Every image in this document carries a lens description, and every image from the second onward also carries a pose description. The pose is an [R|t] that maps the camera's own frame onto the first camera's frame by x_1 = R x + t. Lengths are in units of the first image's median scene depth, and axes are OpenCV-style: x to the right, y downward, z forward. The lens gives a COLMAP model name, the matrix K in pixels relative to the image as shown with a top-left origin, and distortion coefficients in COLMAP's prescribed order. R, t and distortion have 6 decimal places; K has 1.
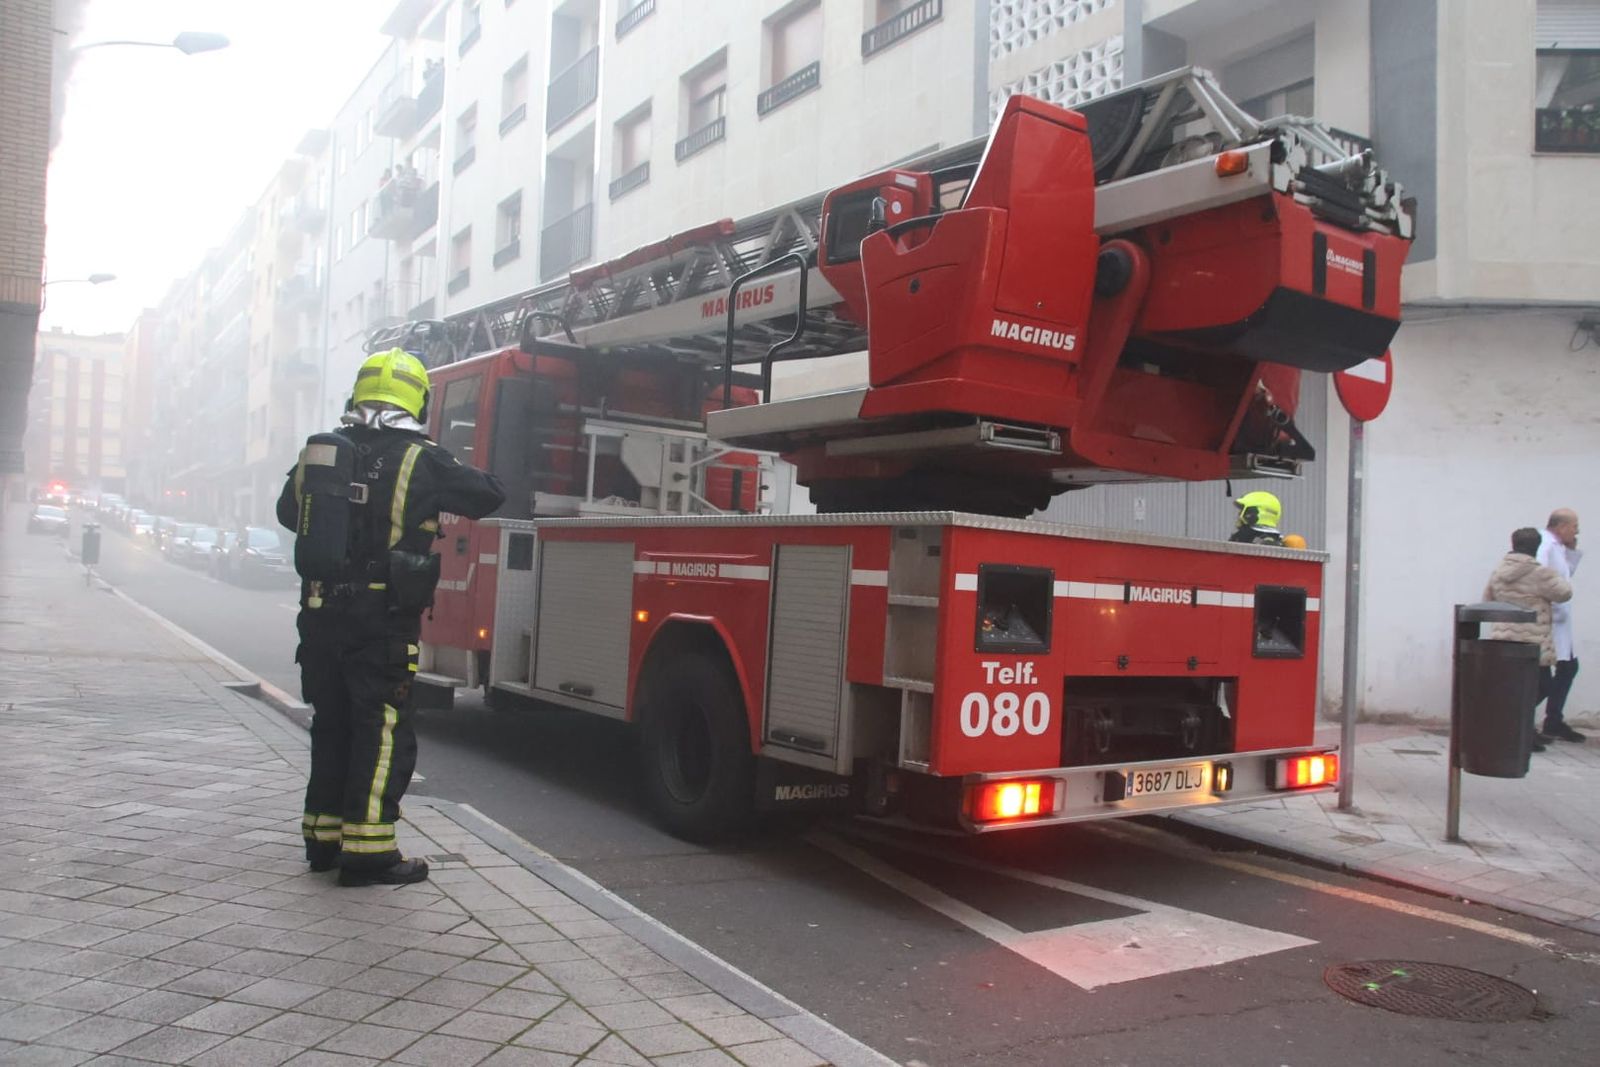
lens RADIAL K [[1388.9, 0, 870.1], [0, 1388.9, 533.3], [0, 0, 1]] dist [-0.088151, 0.013072]
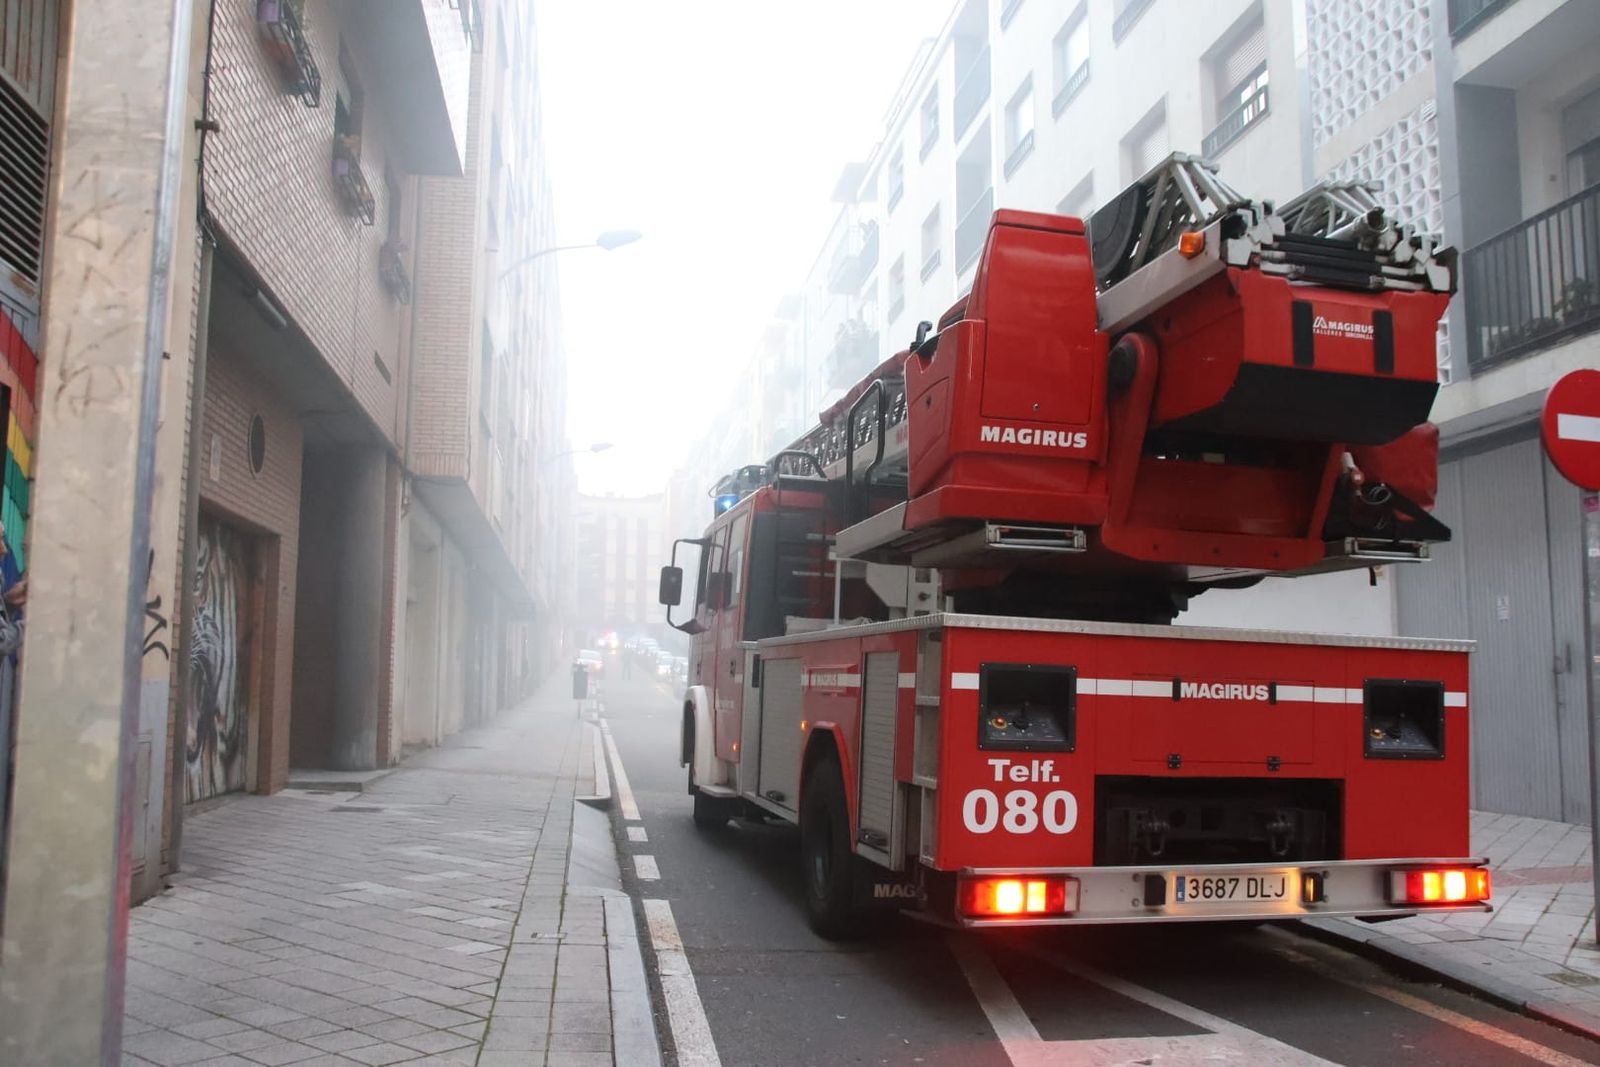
lens RADIAL K [[1402.5, 0, 800.0], [0, 1402.5, 533.5], [0, 0, 1]] dist [-0.115117, 0.133898]
pose [[0.912675, -0.066446, -0.403248, 0.332367], [0.029221, 0.994779, -0.097779, 0.021044], [0.407640, 0.077457, 0.909852, -0.001779]]
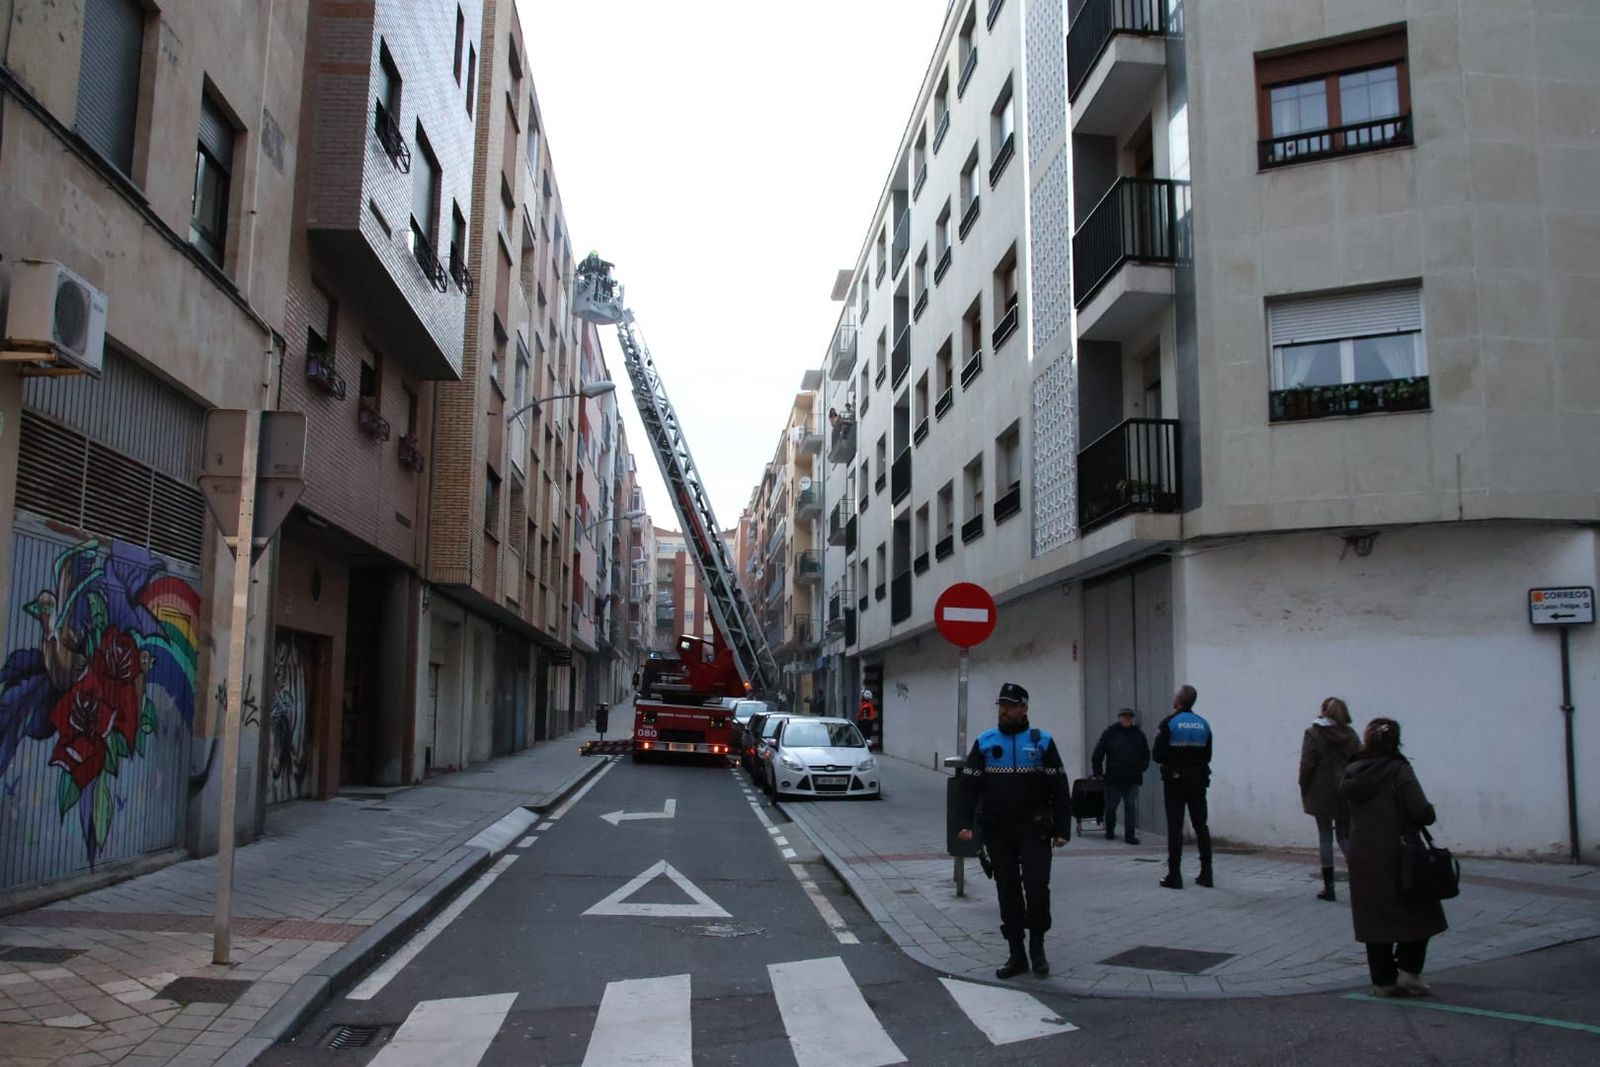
lens RADIAL K [[1402.5, 0, 800.0], [0, 1402.5, 533.5], [0, 0, 1]] dist [-0.115117, 0.133898]
pose [[0.882244, -0.077801, -0.464320, 1.348211], [0.025813, 0.992761, -0.117298, -0.032058], [0.470085, 0.091500, 0.877865, -0.853797]]
